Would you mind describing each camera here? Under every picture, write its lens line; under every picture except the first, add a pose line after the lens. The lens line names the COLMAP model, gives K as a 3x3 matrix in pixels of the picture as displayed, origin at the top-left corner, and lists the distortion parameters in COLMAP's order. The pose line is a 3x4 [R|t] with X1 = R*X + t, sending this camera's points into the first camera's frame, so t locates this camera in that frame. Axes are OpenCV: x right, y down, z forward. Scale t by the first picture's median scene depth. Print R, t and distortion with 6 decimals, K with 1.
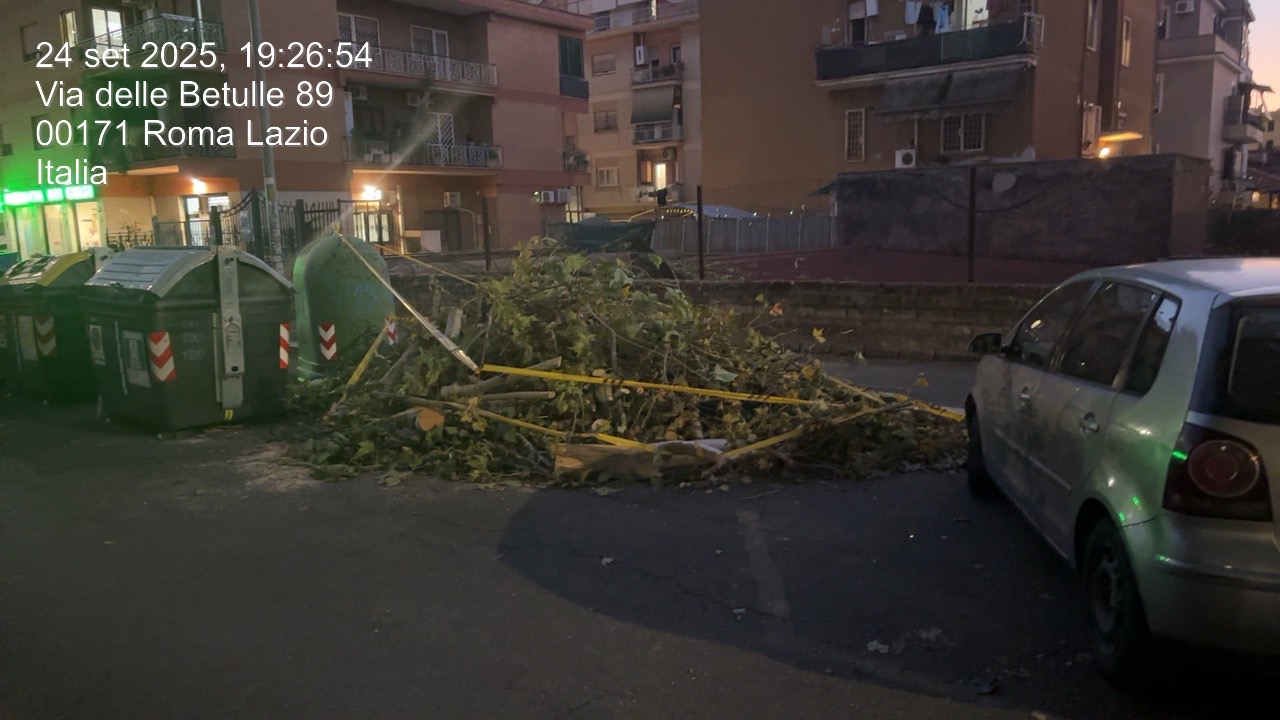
lens RADIAL K [[900.9, 0, 640.0], [0, 900.9, 360.0], [0, 0, 1]] dist [0.008911, -0.003227]
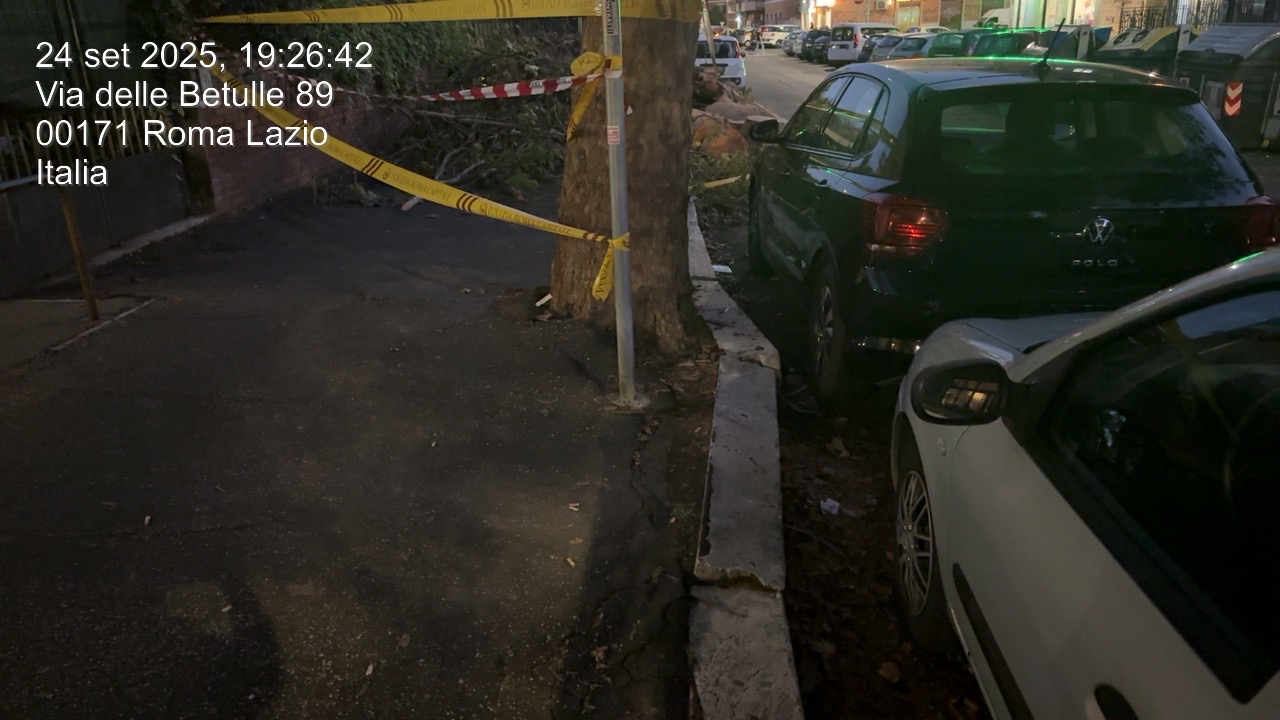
lens RADIAL K [[900.9, 0, 640.0], [0, 900.9, 360.0], [0, 0, 1]] dist [0.008911, -0.003227]
pose [[0.601787, 0.280139, -0.747913, 0.037487], [-0.095734, 0.955015, 0.280681, 0.021668], [0.792898, -0.097310, 0.601535, -0.200574]]
